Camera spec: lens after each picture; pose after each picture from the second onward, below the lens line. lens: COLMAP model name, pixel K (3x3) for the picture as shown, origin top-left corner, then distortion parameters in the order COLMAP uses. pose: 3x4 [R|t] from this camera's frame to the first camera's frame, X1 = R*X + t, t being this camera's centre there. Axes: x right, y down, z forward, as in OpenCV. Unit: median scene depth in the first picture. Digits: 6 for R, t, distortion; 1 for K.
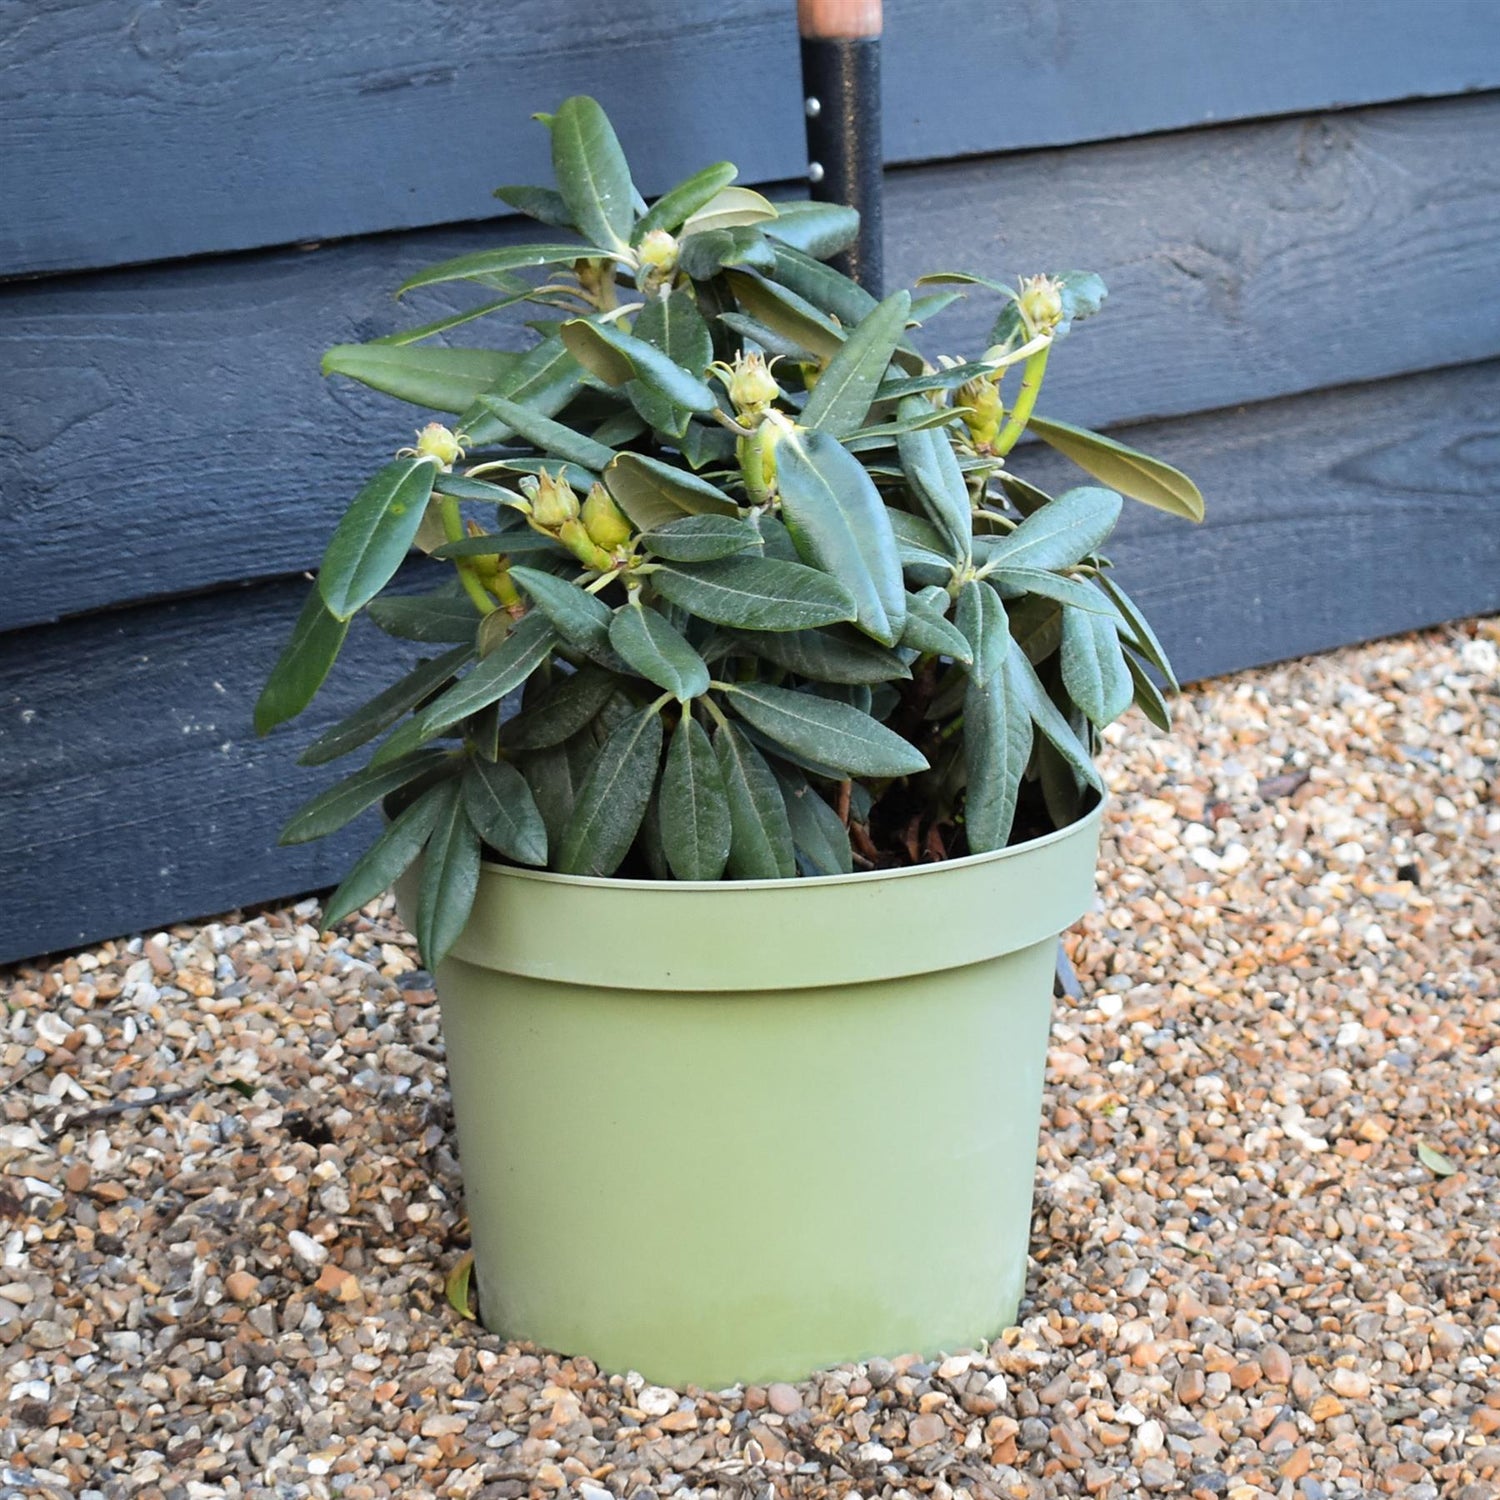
lens RADIAL K [[5231.5, 0, 722.9], [0, 5231.5, 654.7], [0, 0, 1]] dist [-0.034920, -0.172225]
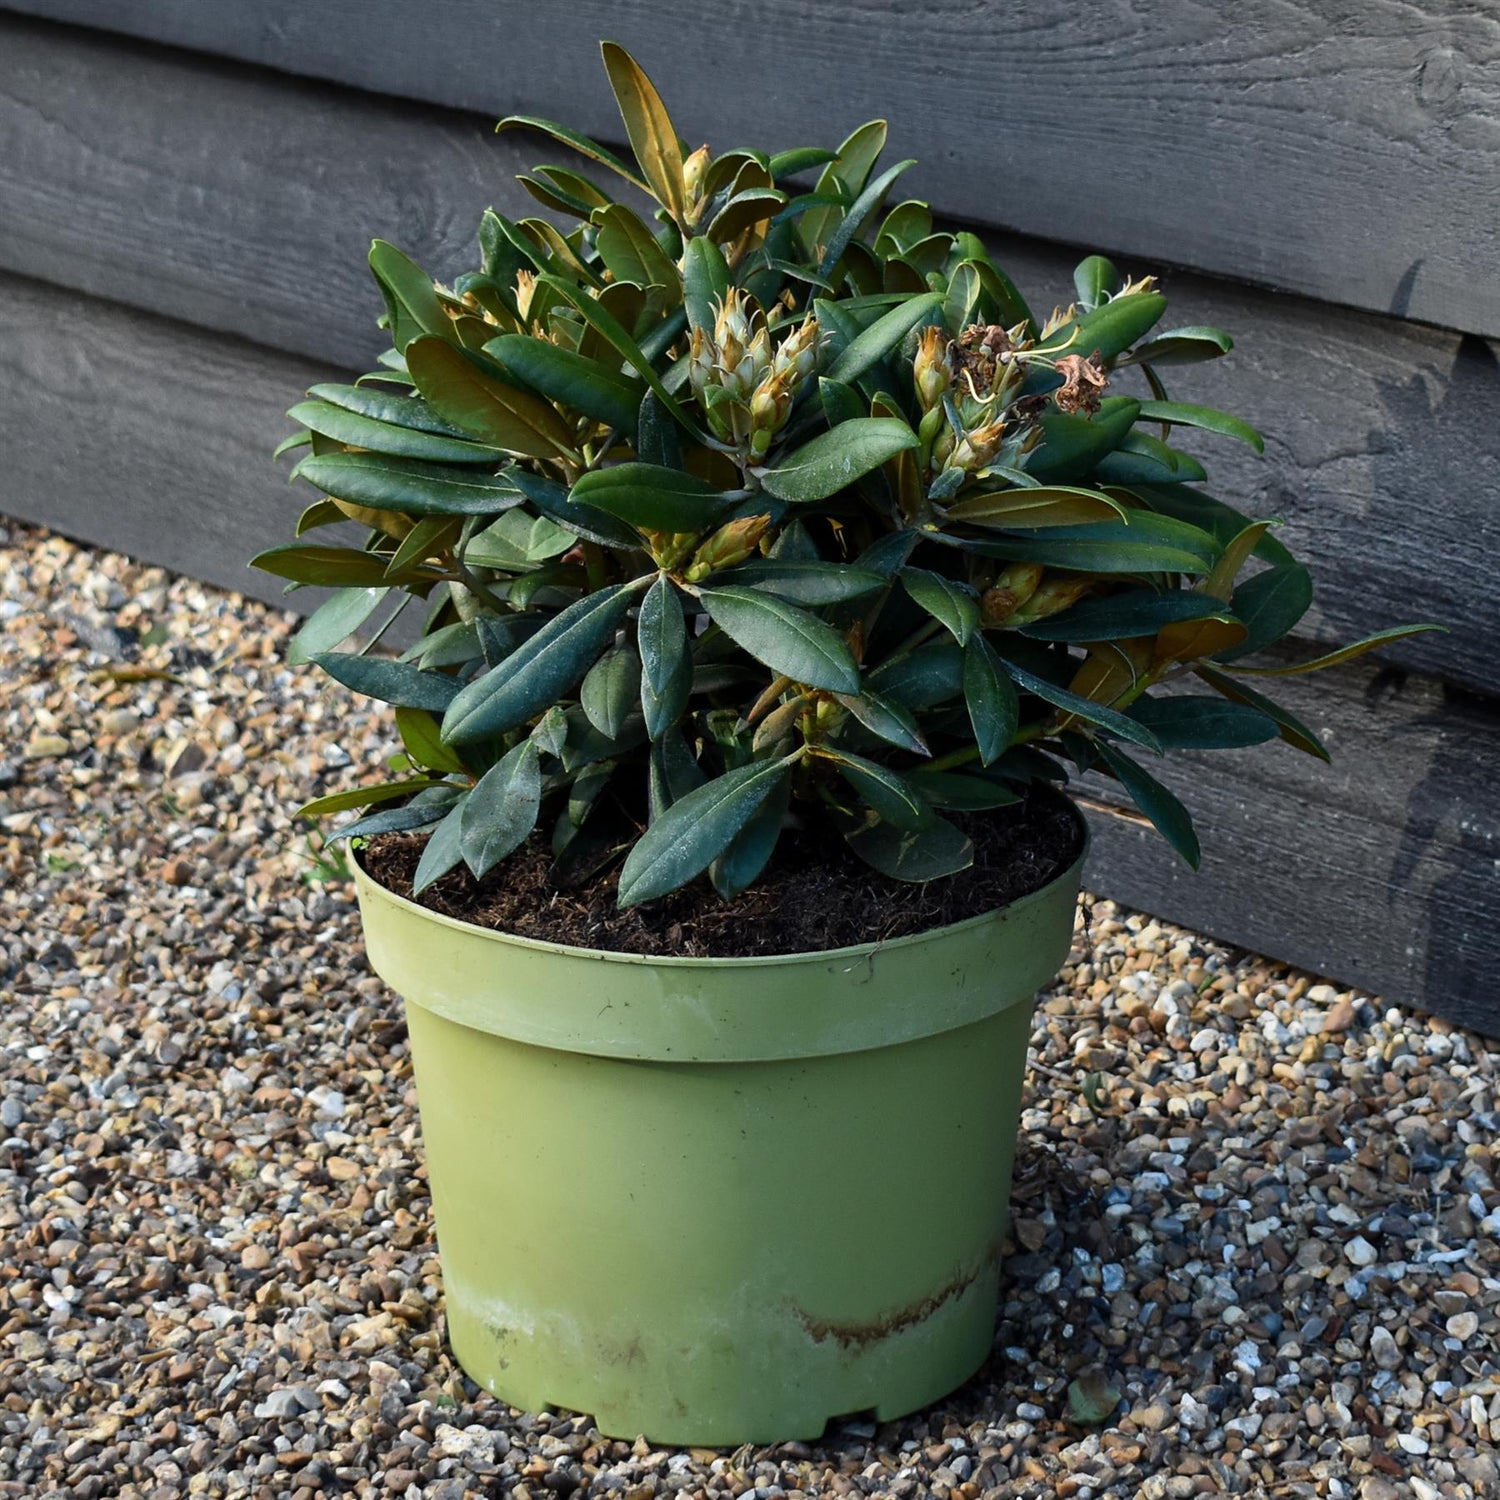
lens RADIAL K [[4844.7, 0, 754.2], [0, 4844.7, 800.4], [0, 0, 1]] dist [0.007999, -0.269433]
pose [[-0.067504, 0.288536, -0.955086, 0.738994], [-0.241603, 0.924052, 0.296237, -0.217363], [0.968024, 0.250749, 0.007334, 0.858208]]
